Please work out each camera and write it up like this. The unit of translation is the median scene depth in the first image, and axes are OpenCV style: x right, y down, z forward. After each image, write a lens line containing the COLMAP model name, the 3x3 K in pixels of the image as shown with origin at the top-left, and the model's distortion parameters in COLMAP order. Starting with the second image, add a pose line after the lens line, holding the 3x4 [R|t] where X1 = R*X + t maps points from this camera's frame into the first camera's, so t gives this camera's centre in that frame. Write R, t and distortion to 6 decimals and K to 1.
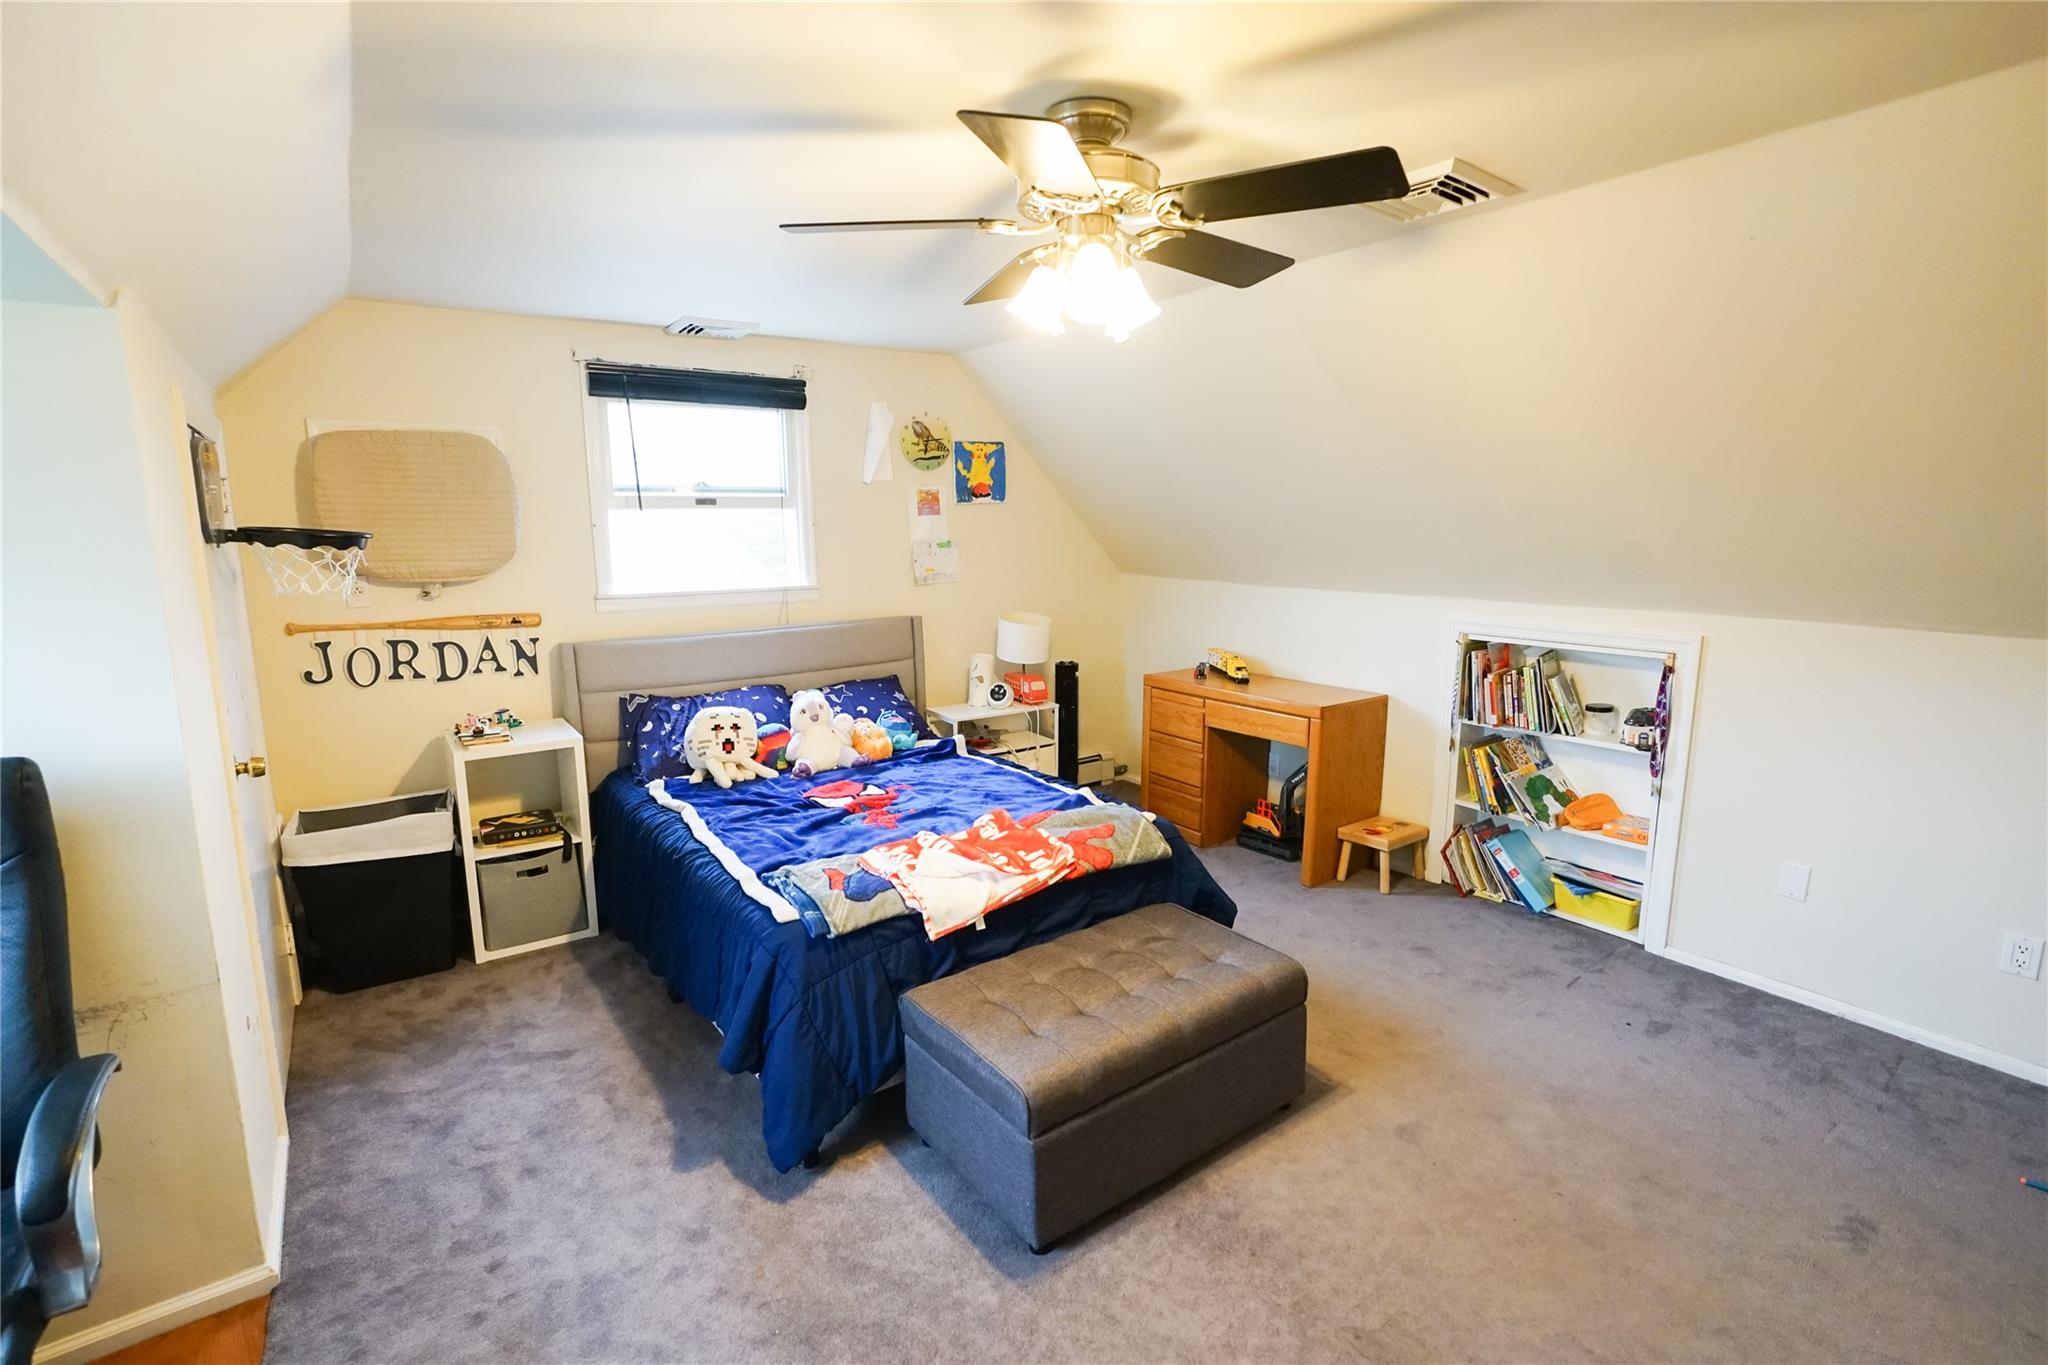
lens RADIAL K [[937.7, 0, 1015.1], [0, 937.7, 680.5], [0, 0, 1]] dist [-0.024660, 0.010994]
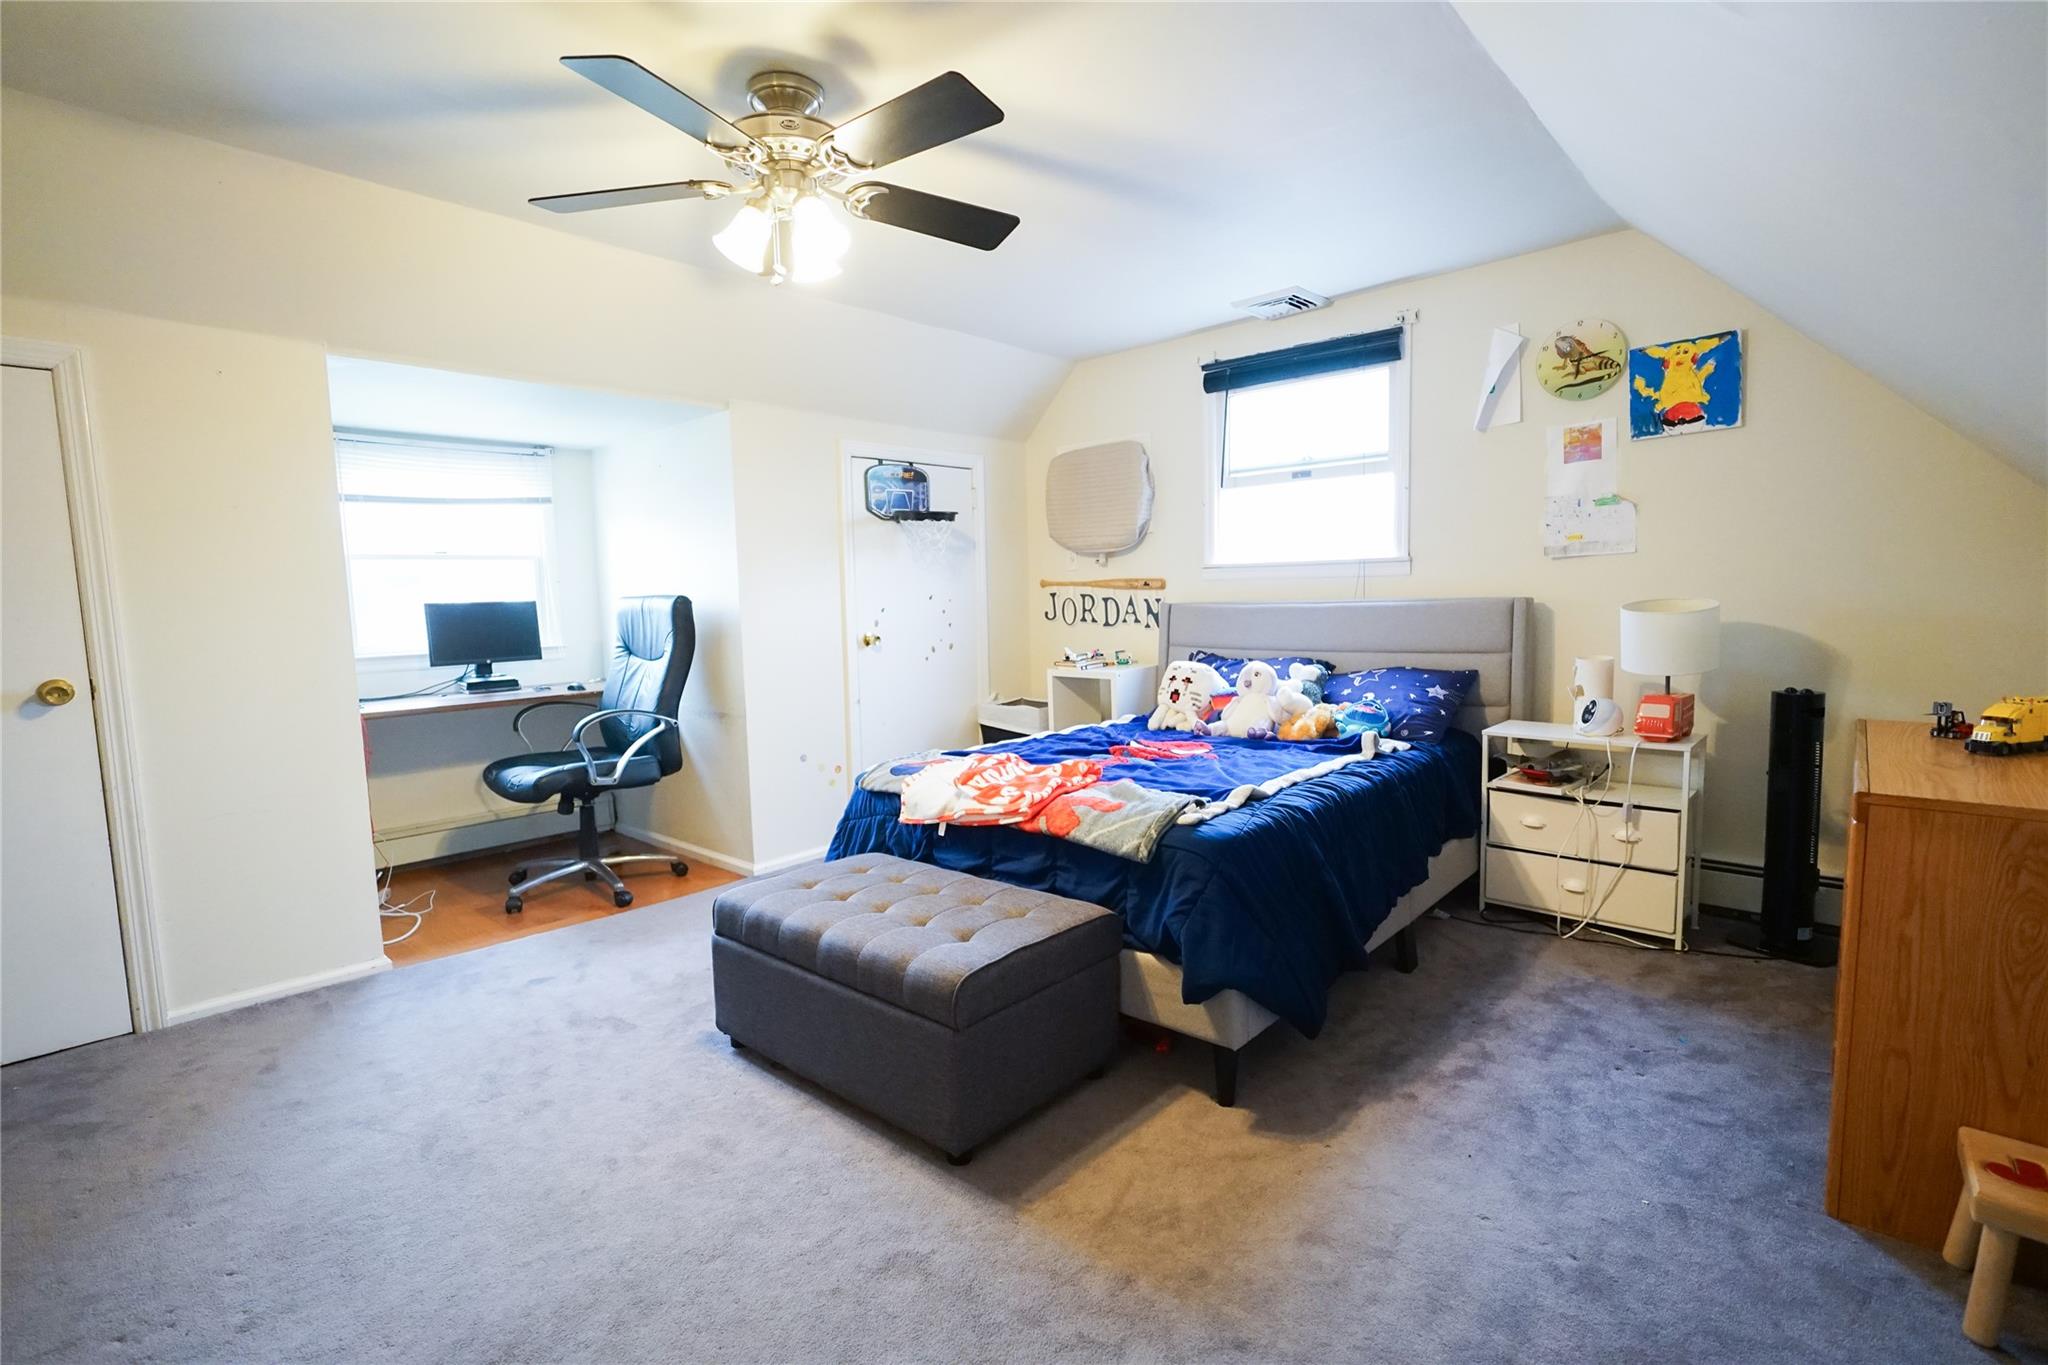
lens RADIAL K [[937.7, 0, 1015.1], [0, 937.7, 680.5], [0, 0, 1]] dist [-0.024660, 0.010994]
pose [[0.206356, 0.096228, -0.973734, 0.607475], [-0.141772, 0.987592, 0.067553, 0.004535], [0.968152, 0.124109, 0.217438, 0.502857]]
